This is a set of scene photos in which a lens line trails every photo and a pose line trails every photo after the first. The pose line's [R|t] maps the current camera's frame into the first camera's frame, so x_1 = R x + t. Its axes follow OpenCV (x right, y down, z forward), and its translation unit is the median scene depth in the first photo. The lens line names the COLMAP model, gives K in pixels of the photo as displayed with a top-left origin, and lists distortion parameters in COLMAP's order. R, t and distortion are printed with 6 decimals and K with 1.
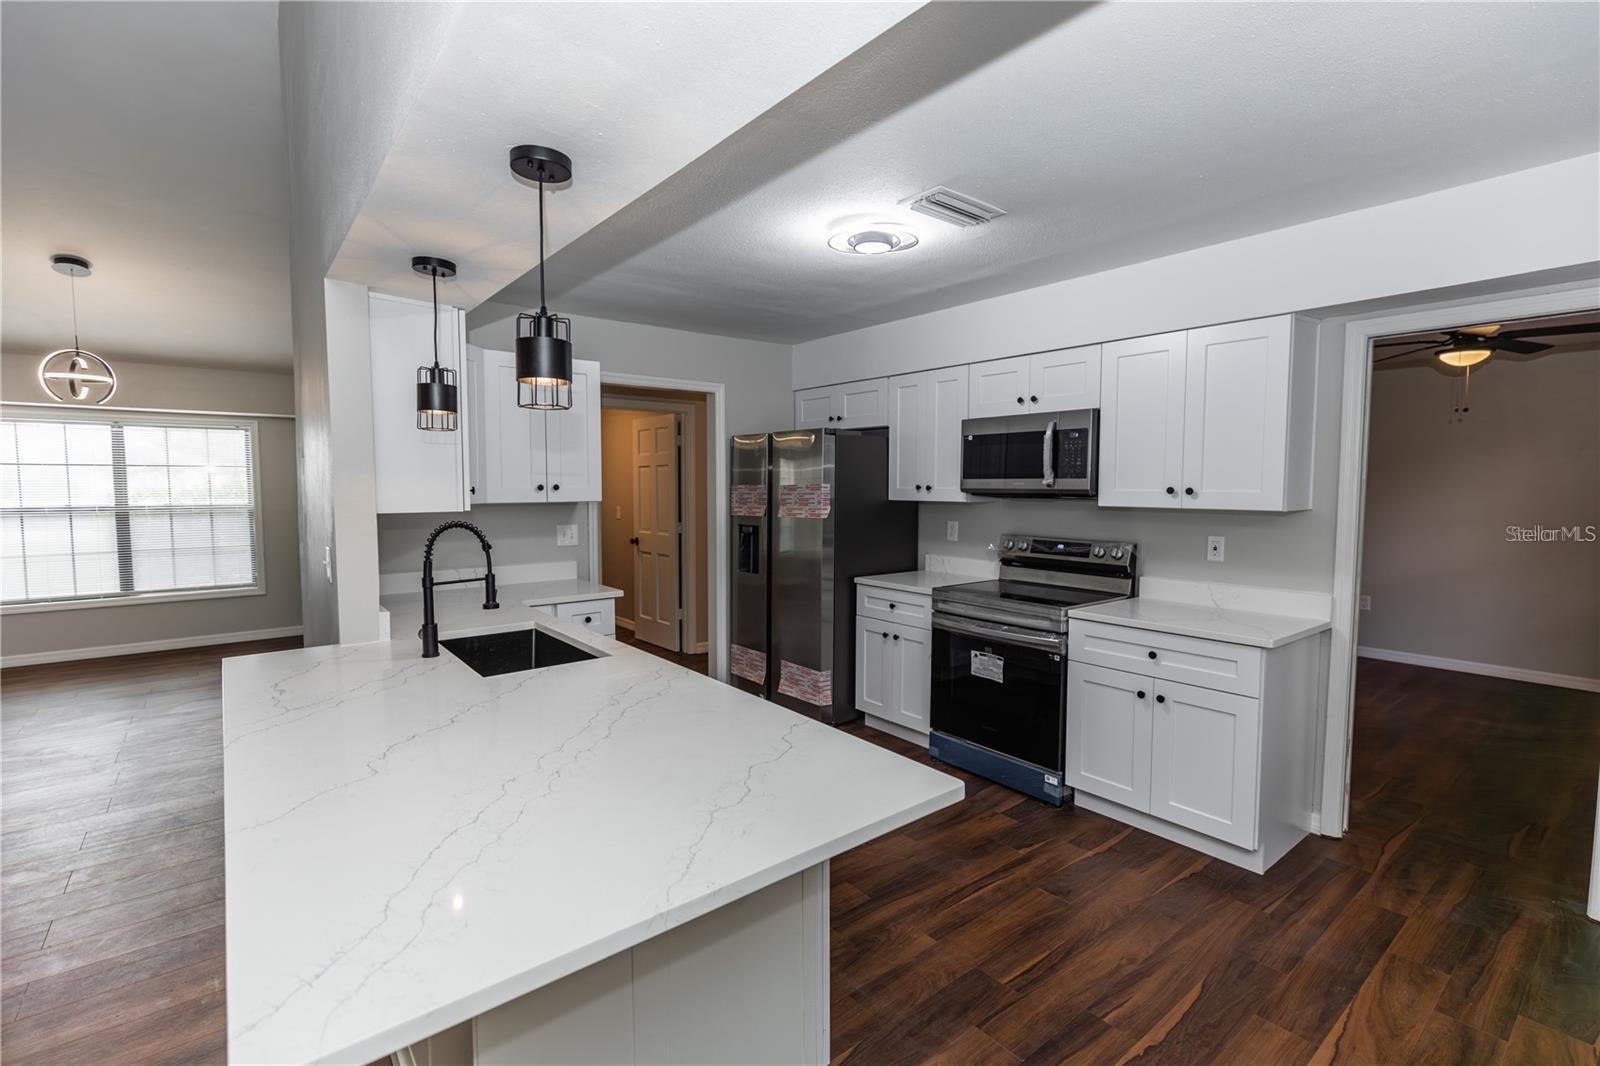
lens RADIAL K [[718.2, 0, 791.5], [0, 718.2, 517.8], [0, 0, 1]] dist [-0.000382, -0.000057]
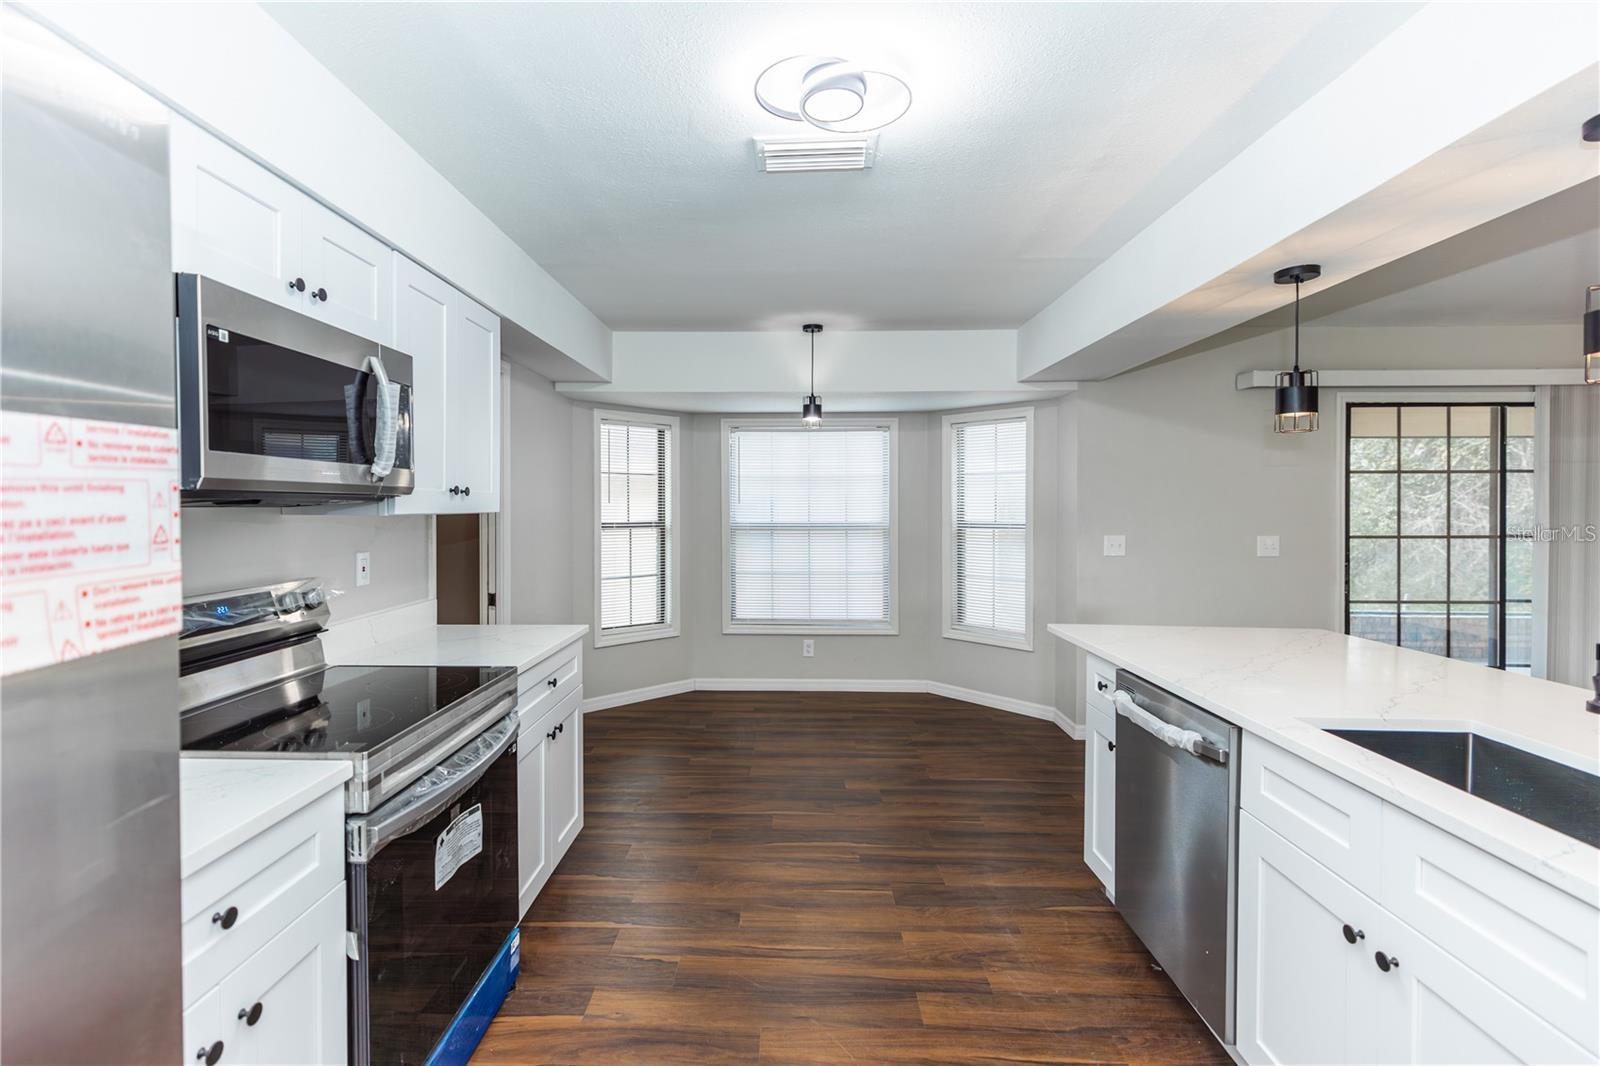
lens RADIAL K [[718.2, 0, 791.5], [0, 718.2, 517.8], [0, 0, 1]] dist [-0.000382, -0.000057]
pose [[-0.772122, -0.014325, 0.635313, -0.277967], [0.027230, 0.998082, 0.055598, -0.050280], [-0.634891, 0.060228, -0.770251, 1.628022]]
